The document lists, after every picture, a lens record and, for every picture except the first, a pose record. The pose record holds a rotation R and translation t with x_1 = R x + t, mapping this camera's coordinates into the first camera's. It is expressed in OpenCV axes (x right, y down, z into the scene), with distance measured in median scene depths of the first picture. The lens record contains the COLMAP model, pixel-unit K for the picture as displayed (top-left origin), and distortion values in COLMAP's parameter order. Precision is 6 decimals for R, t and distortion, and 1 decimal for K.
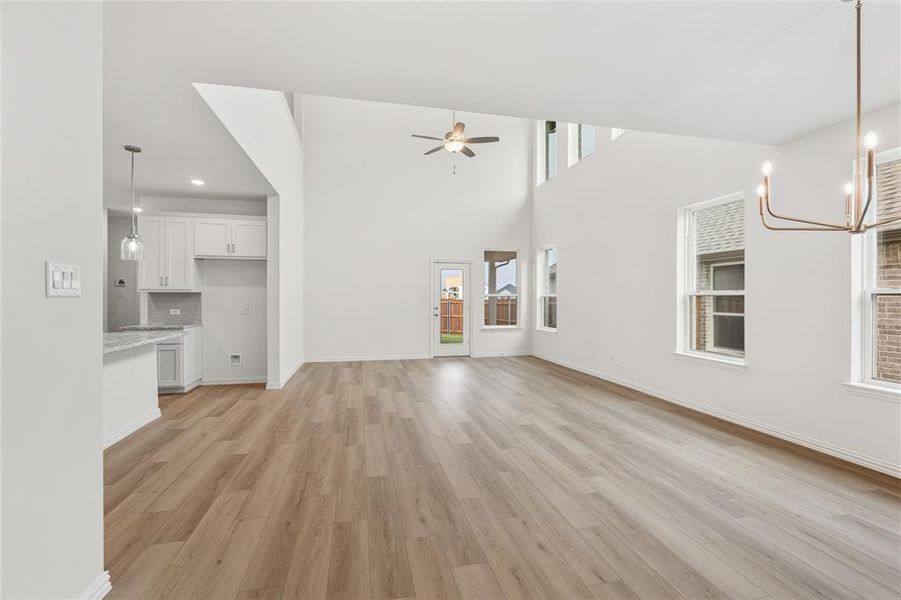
lens RADIAL K [[396.6, 0, 456.0], [0, 396.6, 296.9], [0, 0, 1]] dist [-0.004557, 0.000153]
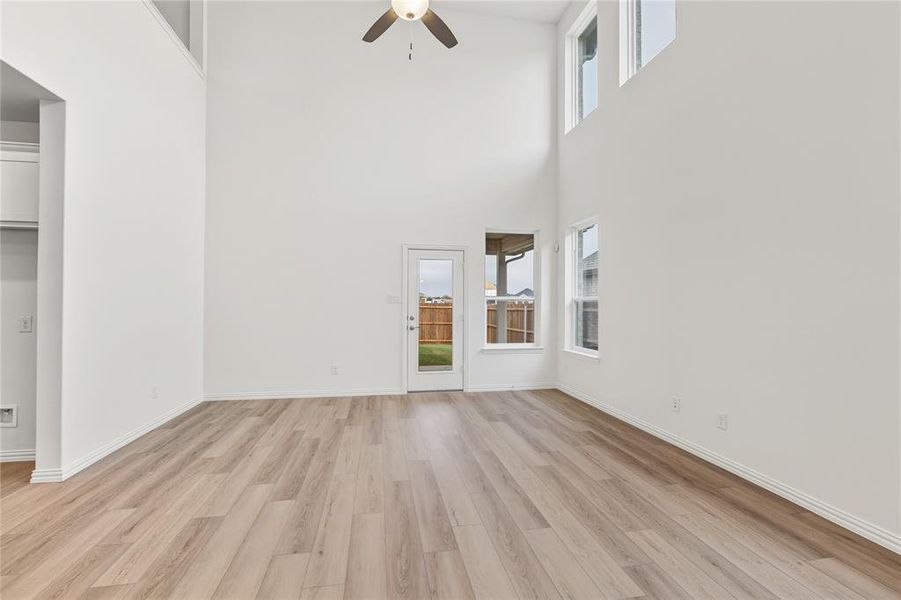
lens RADIAL K [[396.6, 0, 446.0], [0, 396.6, 301.8], [0, 0, 1]] dist [-0.004557, 0.000153]
pose [[0.997656, 0.001188, -0.068423, 0.054884], [-0.001124, 0.999999, 0.000976, 0.000687], [0.068424, -0.000897, 0.997656, 0.350965]]
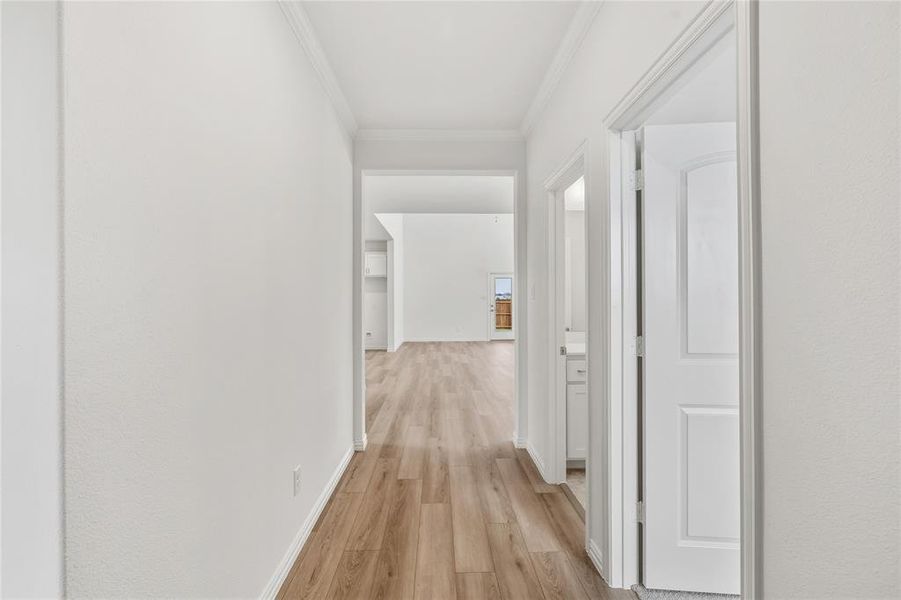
lens RADIAL K [[396.6, 0, 453.6], [0, 396.6, 299.5], [0, 0, 1]] dist [-0.004557, 0.000153]
pose [[0.979770, -0.004042, -0.200087, 0.102087], [0.004972, 0.999979, 0.004146, -0.001007], [0.200066, -0.005057, 0.979769, -0.425884]]
